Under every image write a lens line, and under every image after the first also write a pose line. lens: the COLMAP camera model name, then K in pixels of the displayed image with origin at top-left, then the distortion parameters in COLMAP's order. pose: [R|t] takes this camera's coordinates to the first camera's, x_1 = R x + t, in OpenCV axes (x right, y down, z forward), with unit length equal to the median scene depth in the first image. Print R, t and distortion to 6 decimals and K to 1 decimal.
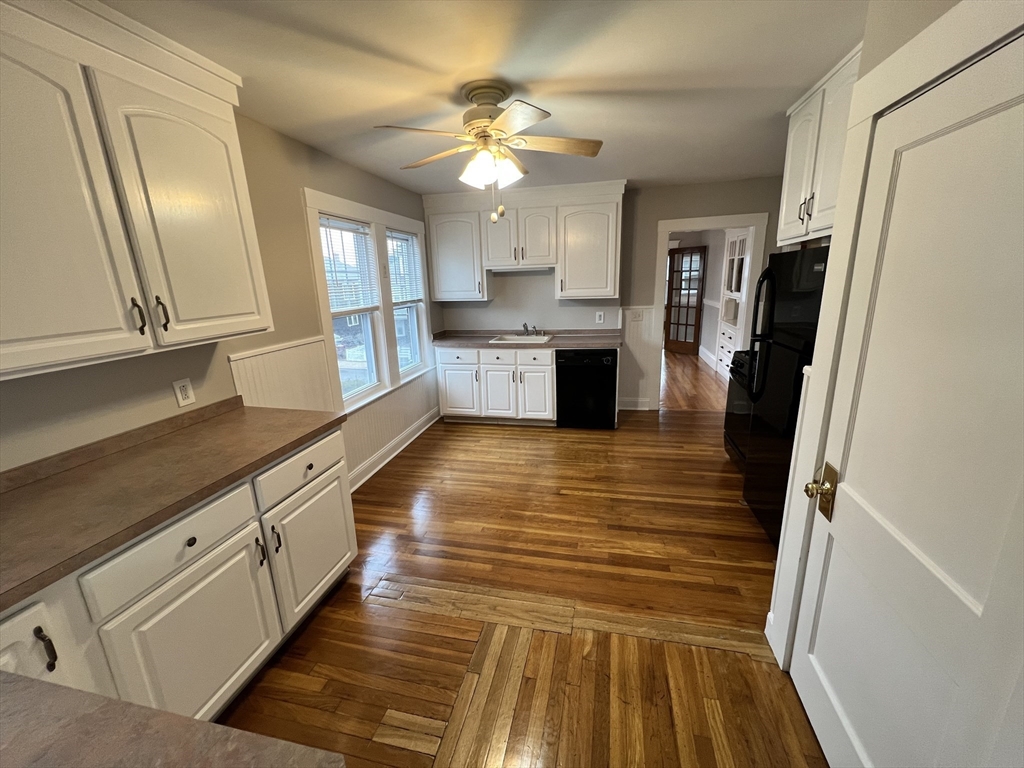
lens RADIAL K [[409.1, 0, 512.0], [0, 409.1, 384.0], [0, 0, 1]] dist [-0.000596, -0.000151]
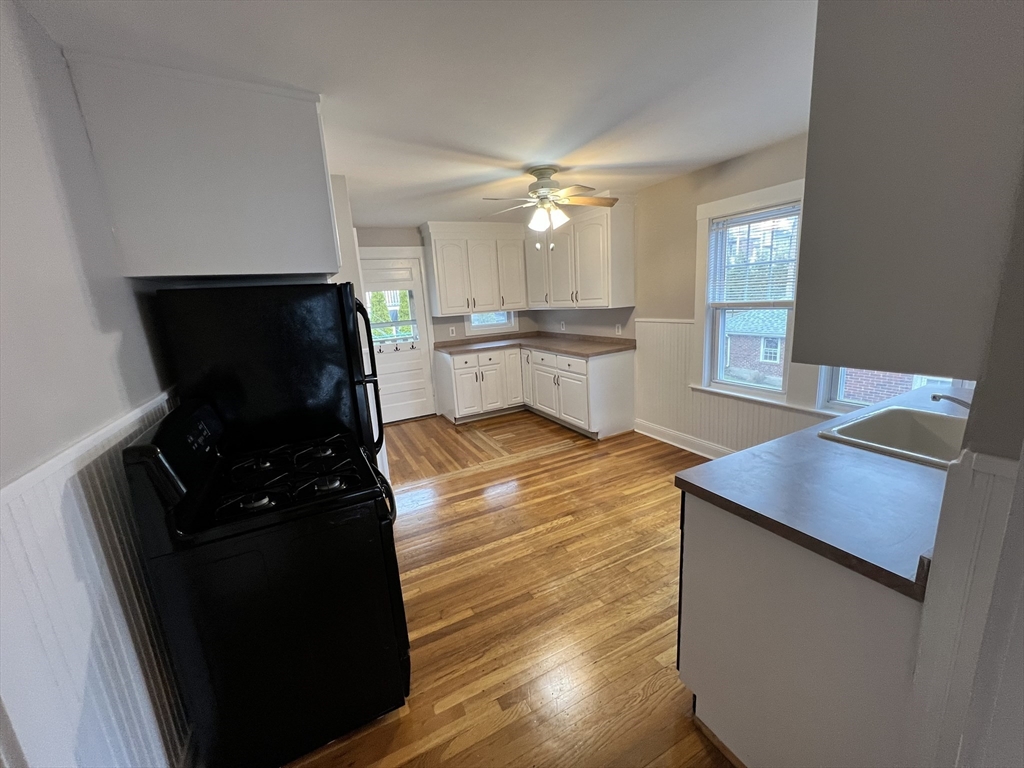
lens RADIAL K [[409.1, 0, 512.0], [0, 409.1, 384.0], [0, 0, 1]] dist [-0.000596, -0.000151]
pose [[-0.762993, 0.216434, -0.609096, 0.759204], [-0.072999, 0.907401, 0.413877, -0.405447], [0.642271, 0.360249, -0.676542, 1.501413]]
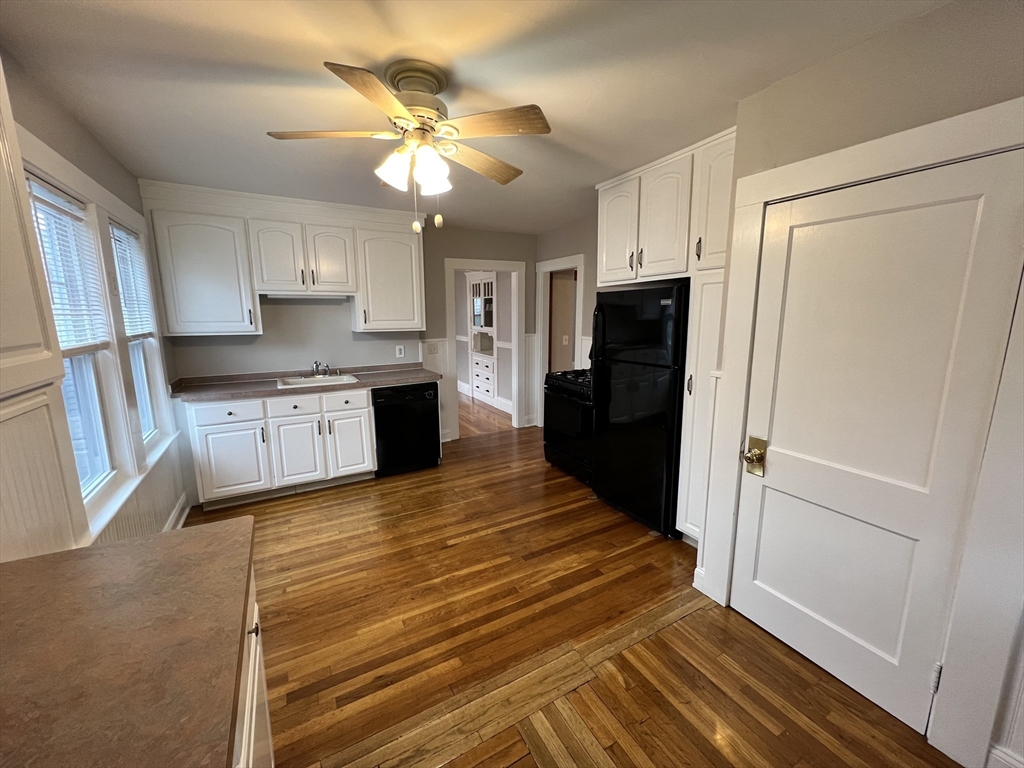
lens RADIAL K [[409.1, 0, 512.0], [0, 409.1, 384.0], [0, 0, 1]] dist [-0.000596, -0.000151]
pose [[0.740473, -0.087132, 0.666414, -0.352356], [0.148827, 0.988202, -0.036161, -0.025565], [-0.655401, 0.125957, 0.744704, 0.218518]]
